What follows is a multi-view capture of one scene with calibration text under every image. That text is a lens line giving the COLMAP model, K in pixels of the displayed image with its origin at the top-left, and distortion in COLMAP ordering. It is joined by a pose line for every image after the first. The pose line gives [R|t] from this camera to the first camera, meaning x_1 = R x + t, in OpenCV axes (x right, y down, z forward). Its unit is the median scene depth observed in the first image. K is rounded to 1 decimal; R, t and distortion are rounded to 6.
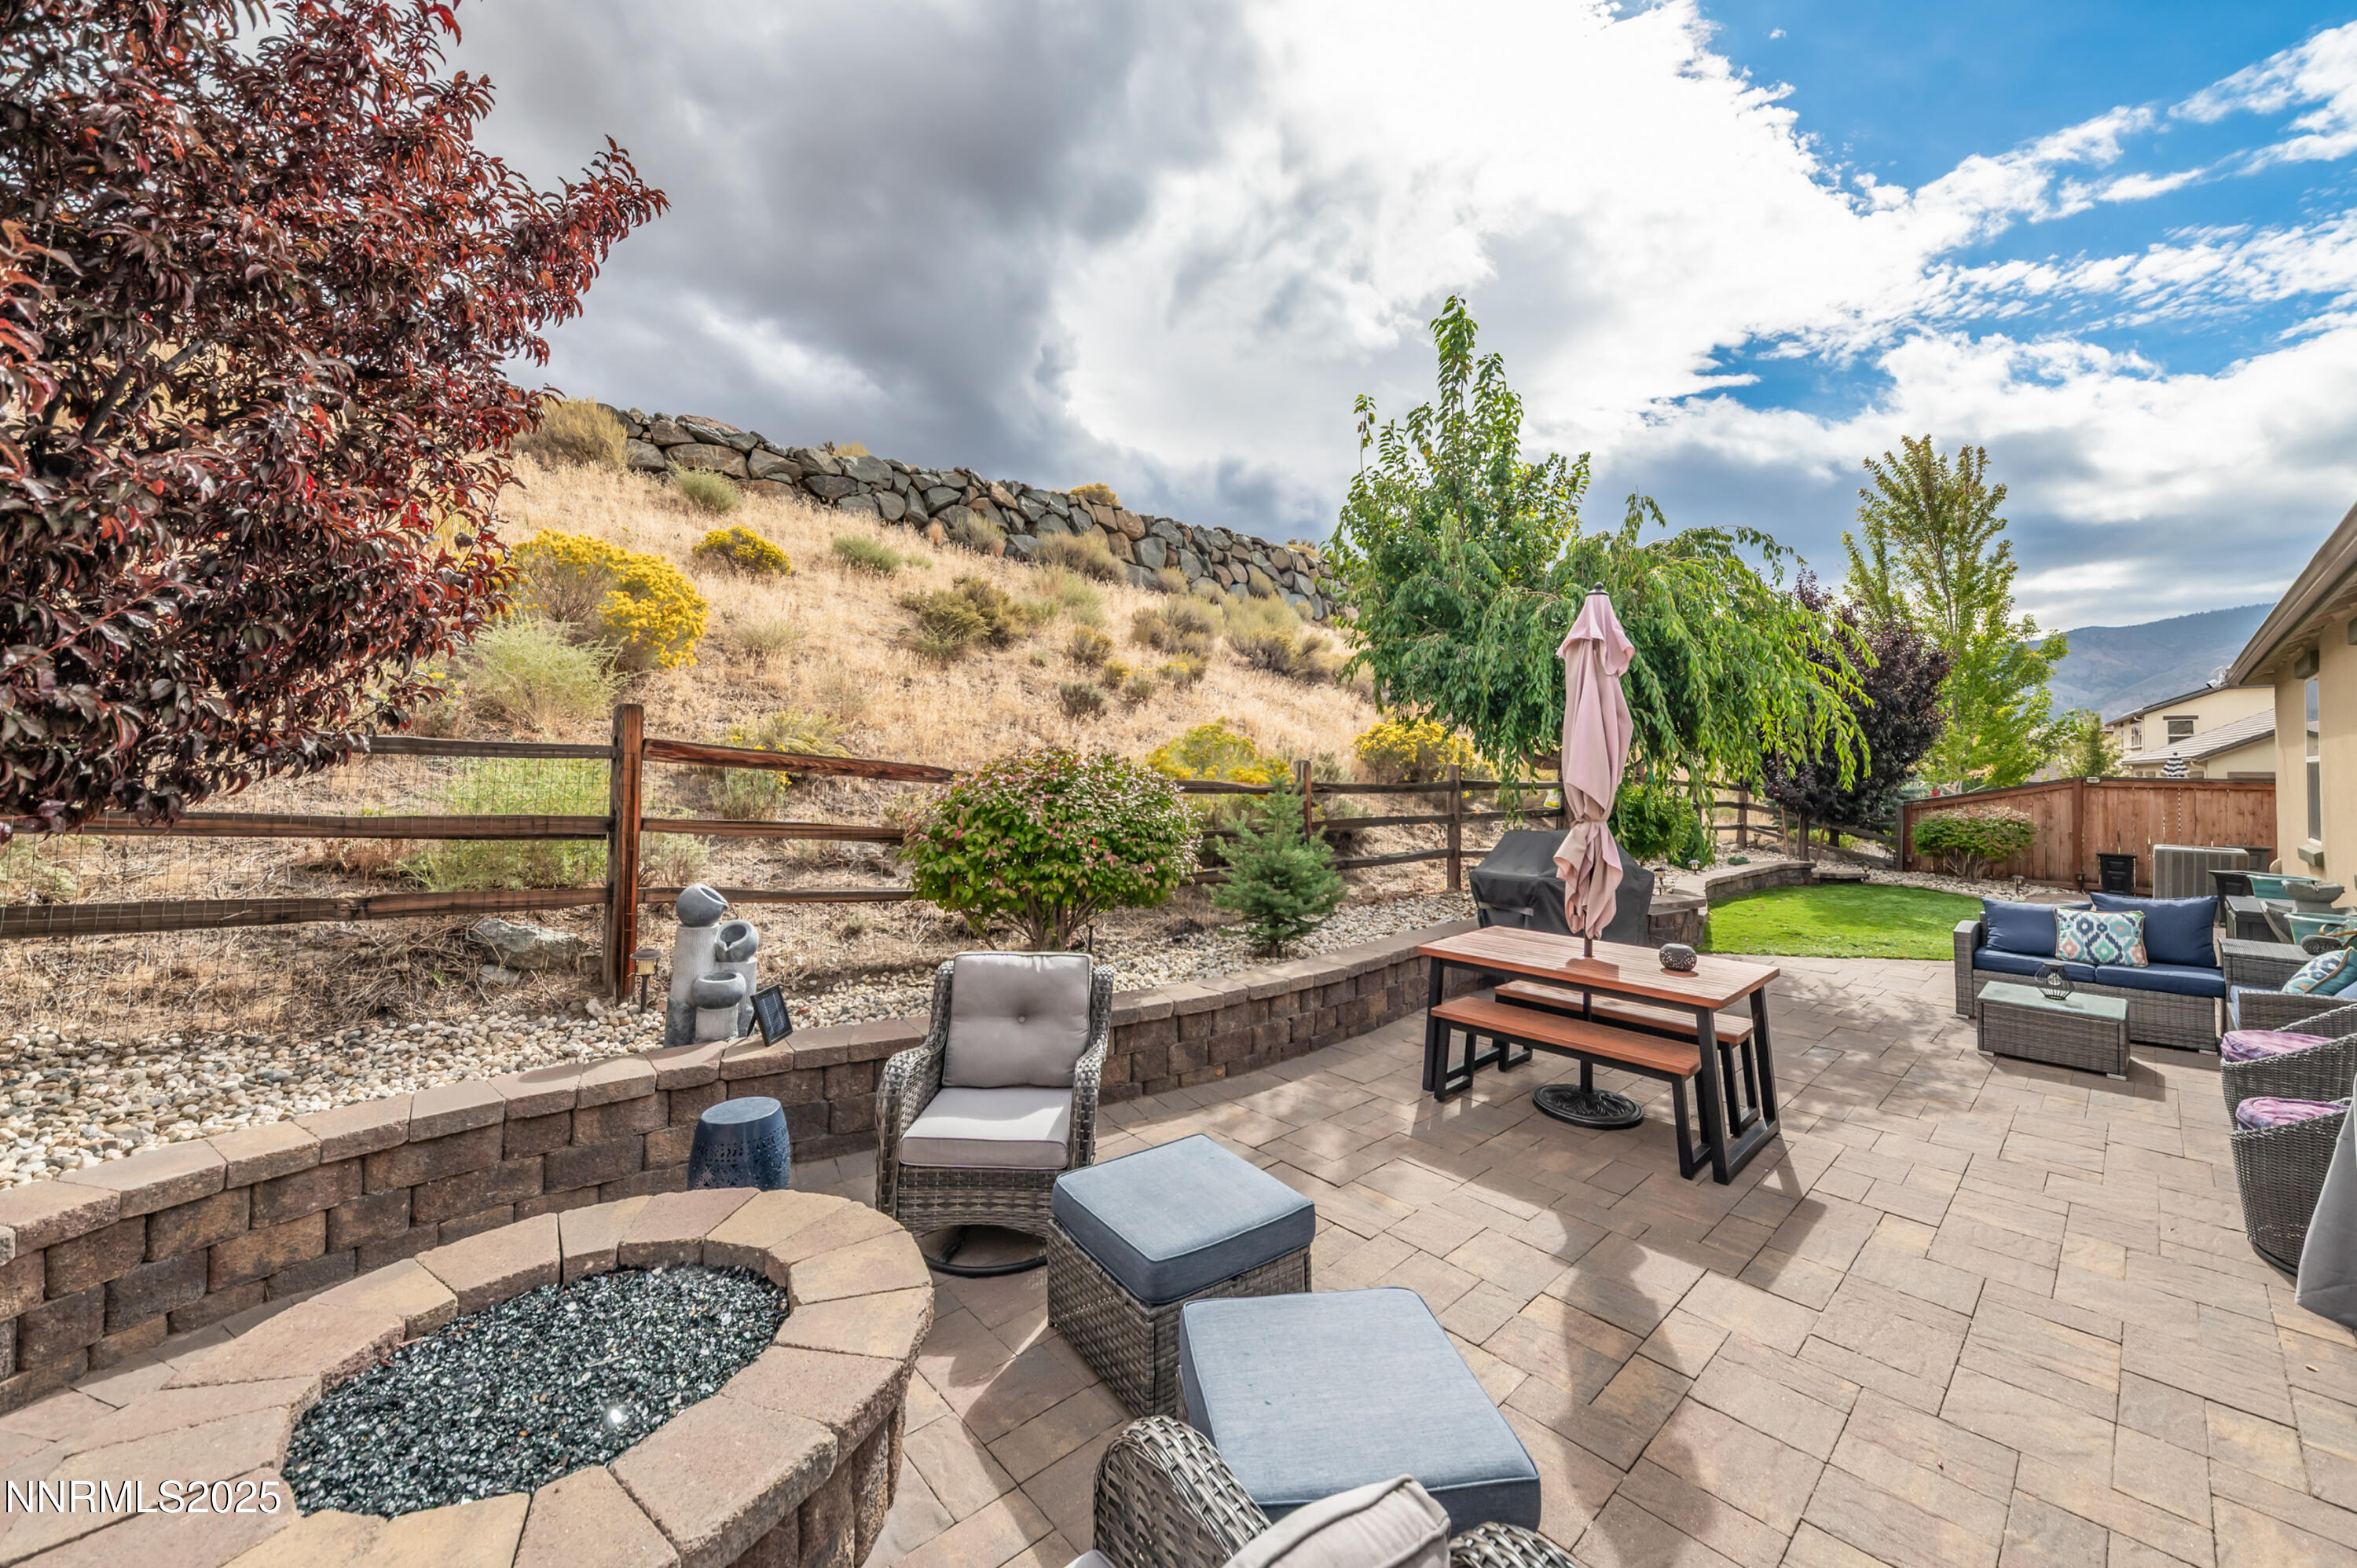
lens RADIAL K [[822.2, 0, 1170.7], [0, 822.2, 777.0], [0, 0, 1]] dist [-0.002902, -0.000244]
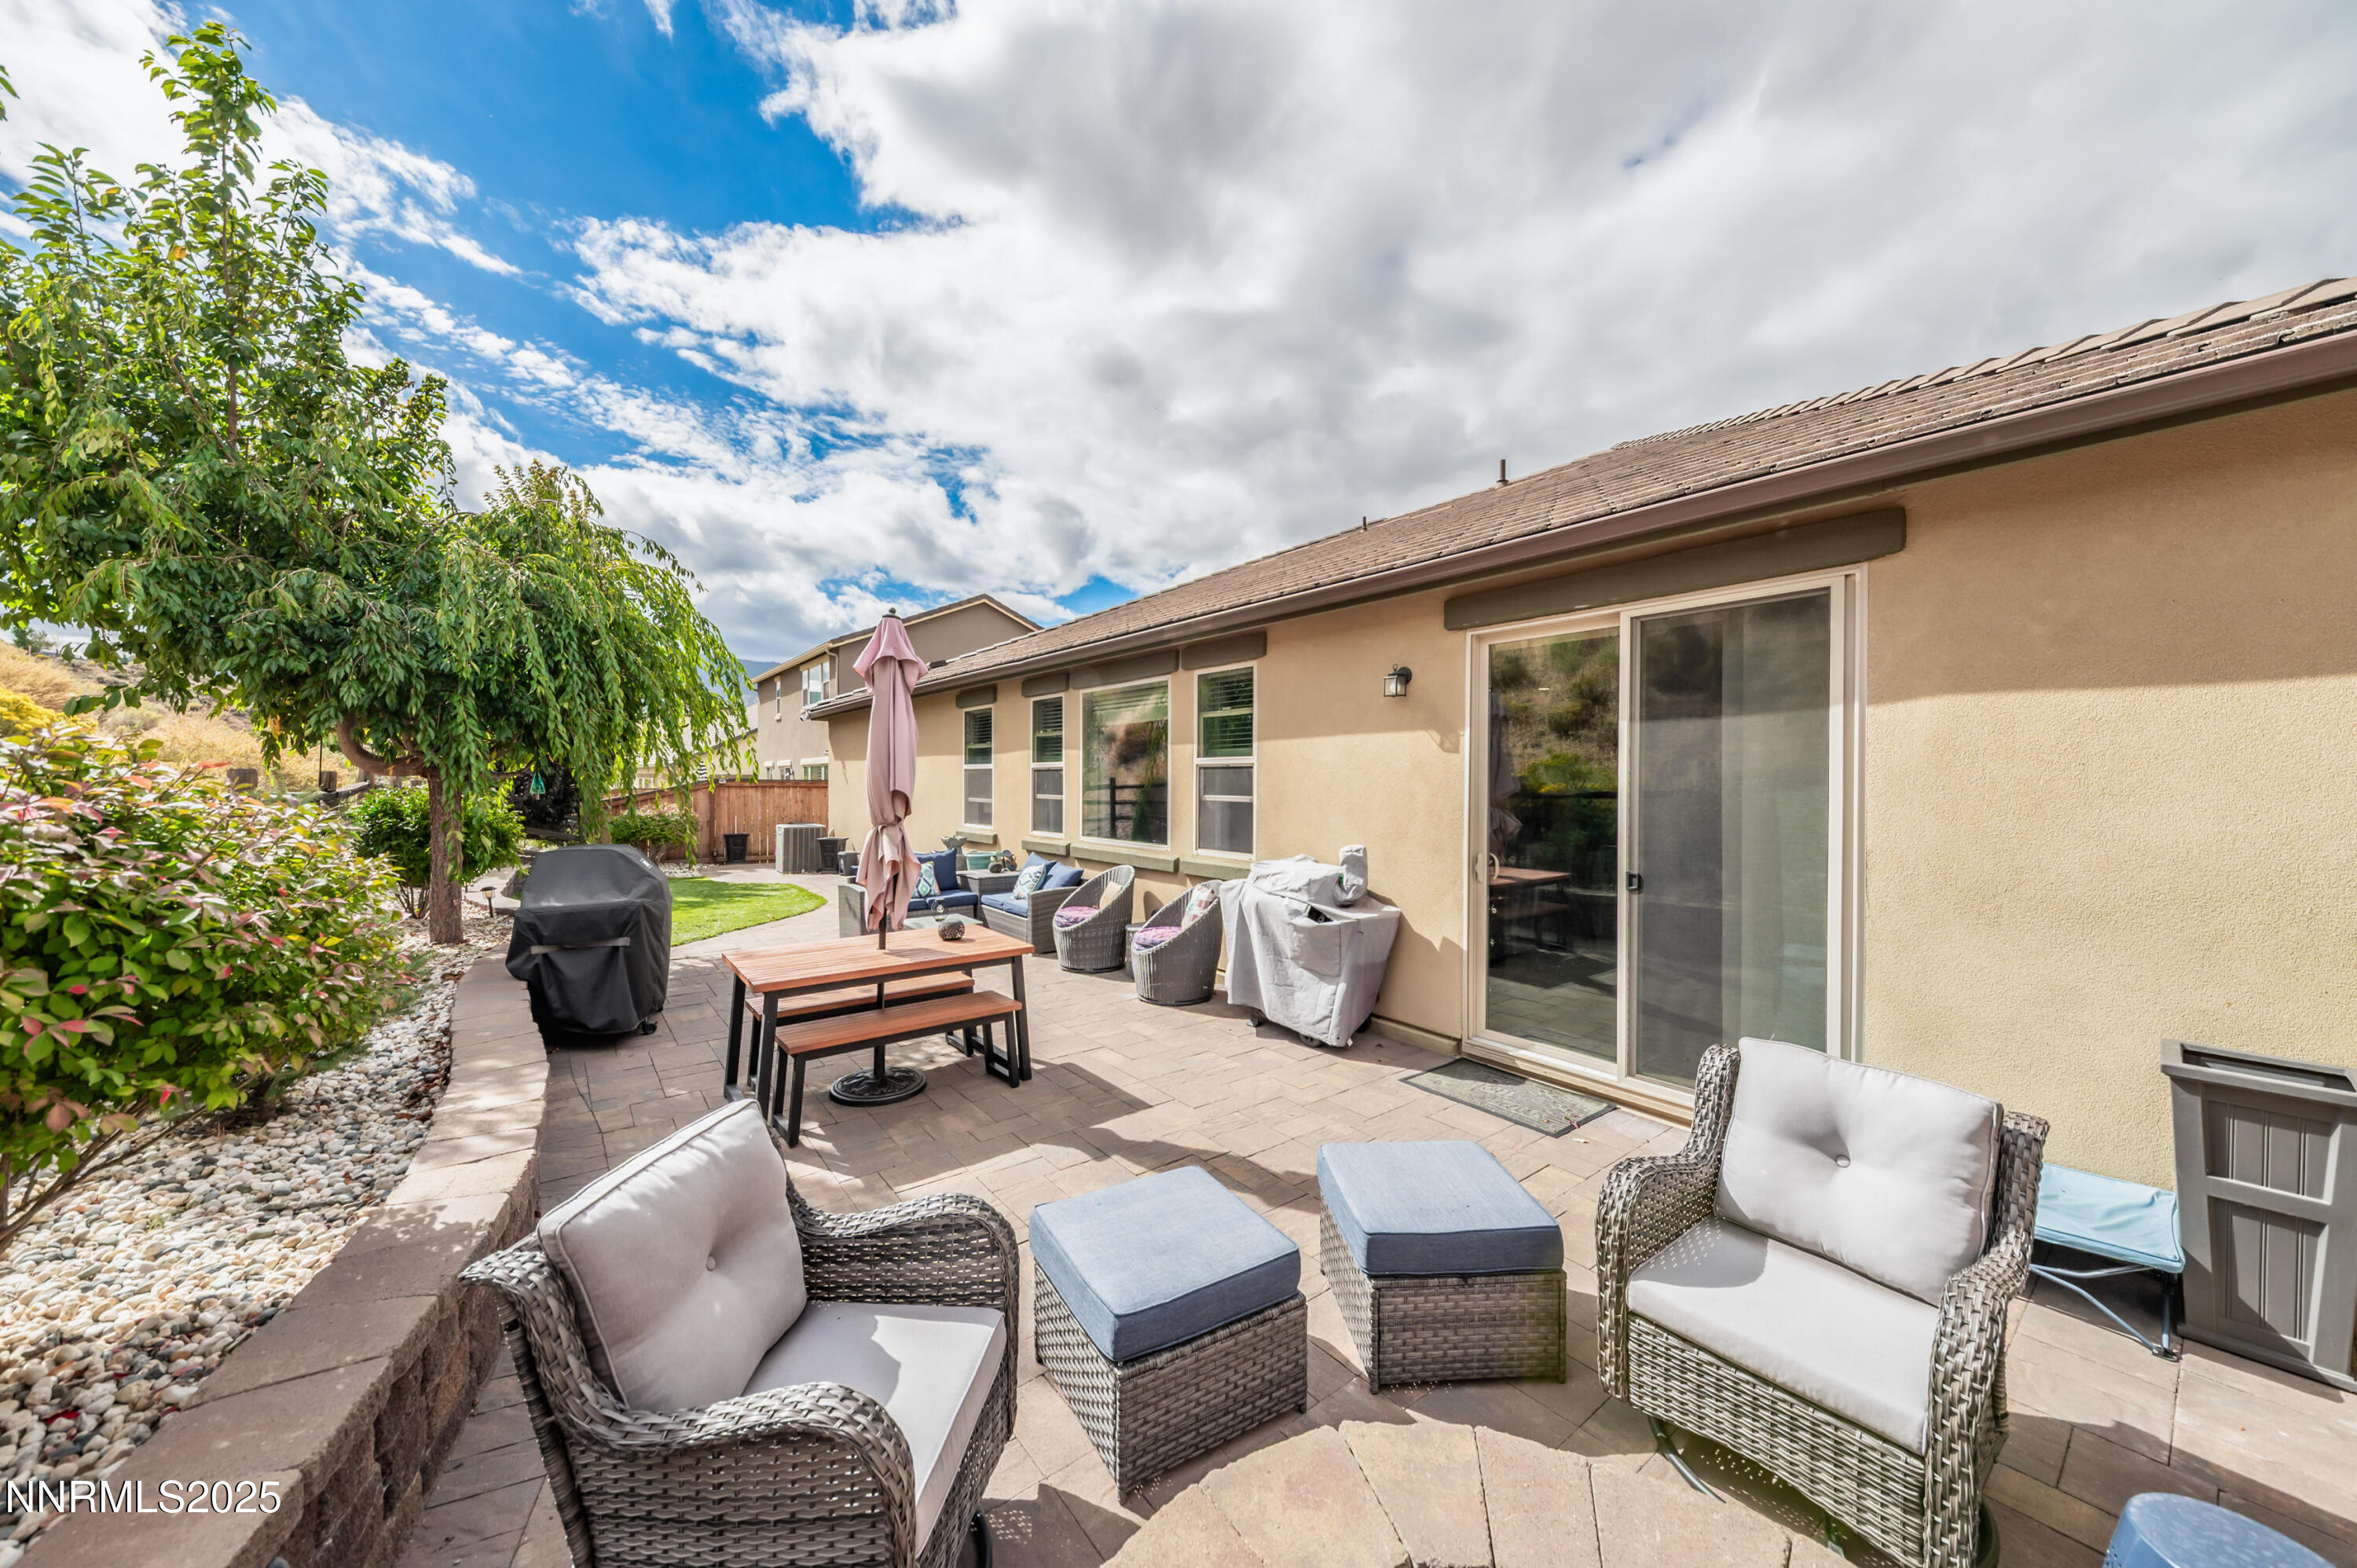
lens RADIAL K [[822.2, 0, 1171.6], [0, 822.2, 783.0], [0, 0, 1]] dist [-0.002902, -0.000244]
pose [[0.047519, -0.005091, 0.998857, -0.574737], [-0.003305, 0.999981, 0.005254, -0.007982], [-0.998865, -0.003551, 0.047501, 0.584846]]
